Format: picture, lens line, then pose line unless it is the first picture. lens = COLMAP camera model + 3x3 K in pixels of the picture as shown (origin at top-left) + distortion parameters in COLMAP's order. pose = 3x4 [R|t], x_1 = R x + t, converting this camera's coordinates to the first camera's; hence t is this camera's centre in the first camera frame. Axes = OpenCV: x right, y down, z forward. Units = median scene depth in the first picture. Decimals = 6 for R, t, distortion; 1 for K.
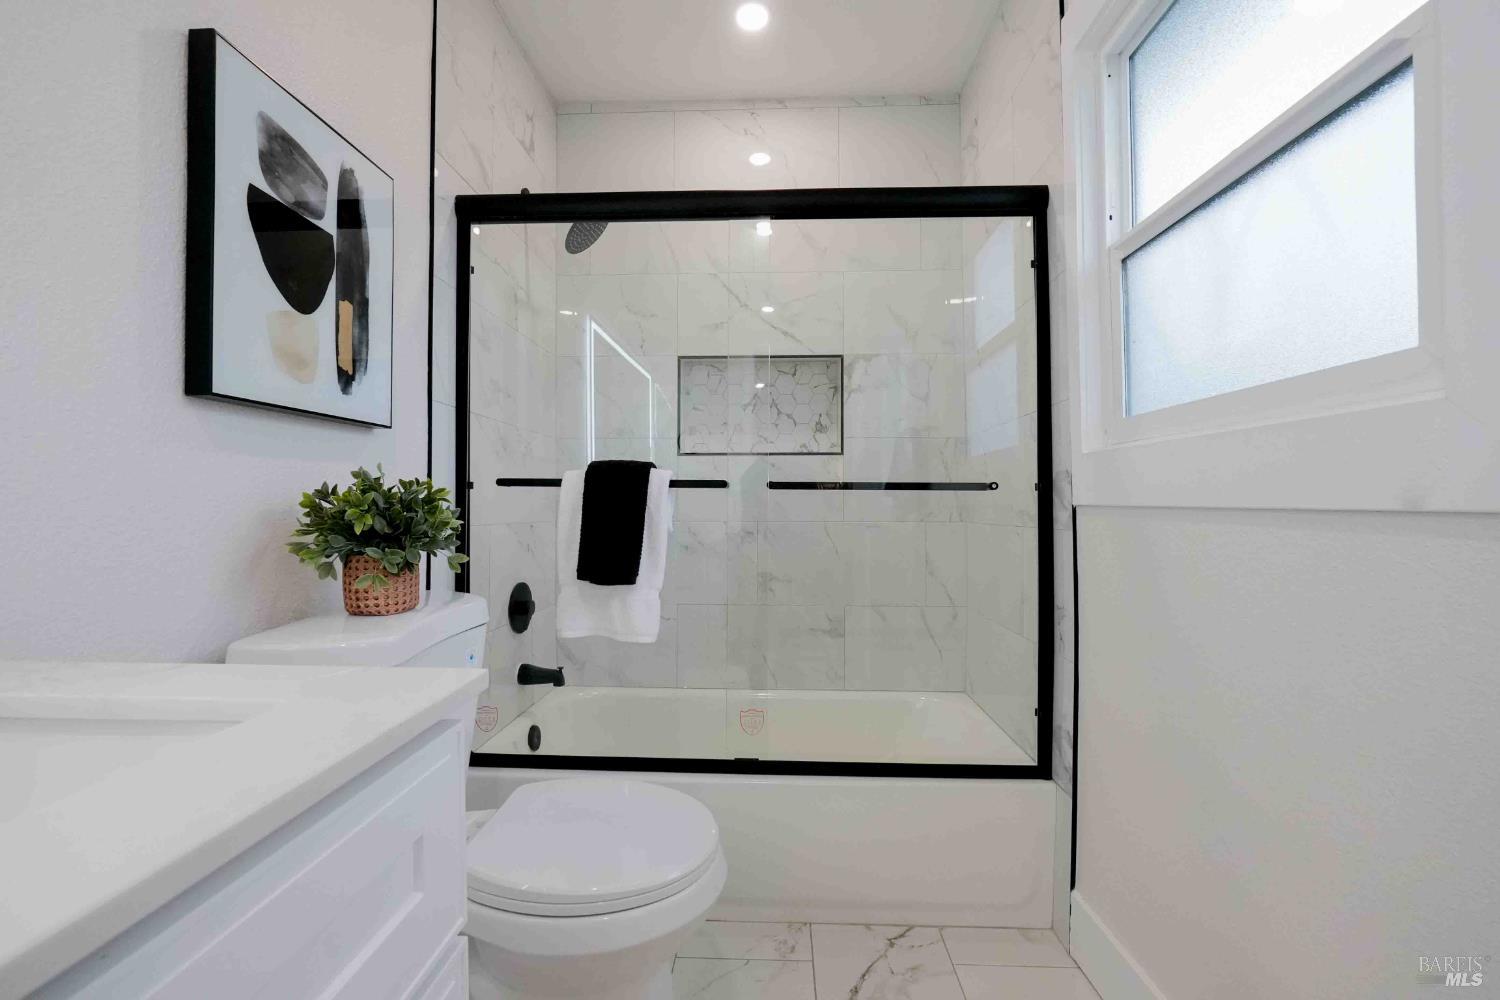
lens RADIAL K [[624.5, 0, 751.5], [0, 624.5, 497.5], [0, 0, 1]] dist [-0.019889, 0.006510]
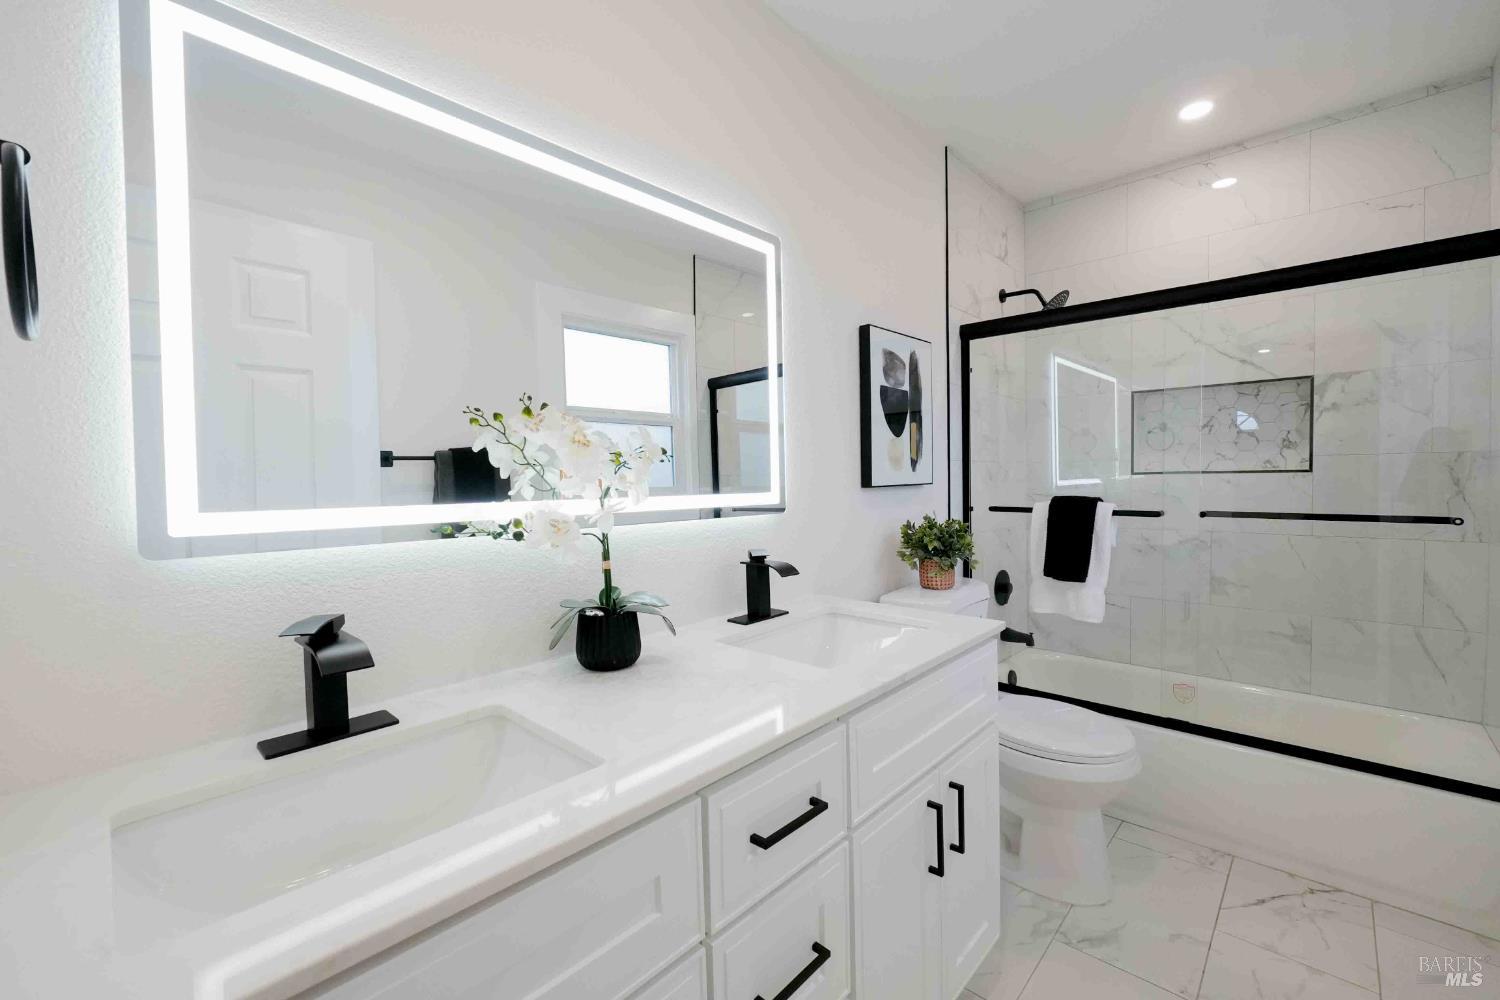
lens RADIAL K [[624.5, 0, 751.5], [0, 624.5, 497.5], [0, 0, 1]] dist [-0.019889, 0.006510]
pose [[0.756705, 0.008471, -0.653701, 0.162246], [0.023629, 0.998908, 0.040296, -0.129592], [0.653329, -0.045938, 0.755679, -0.572856]]
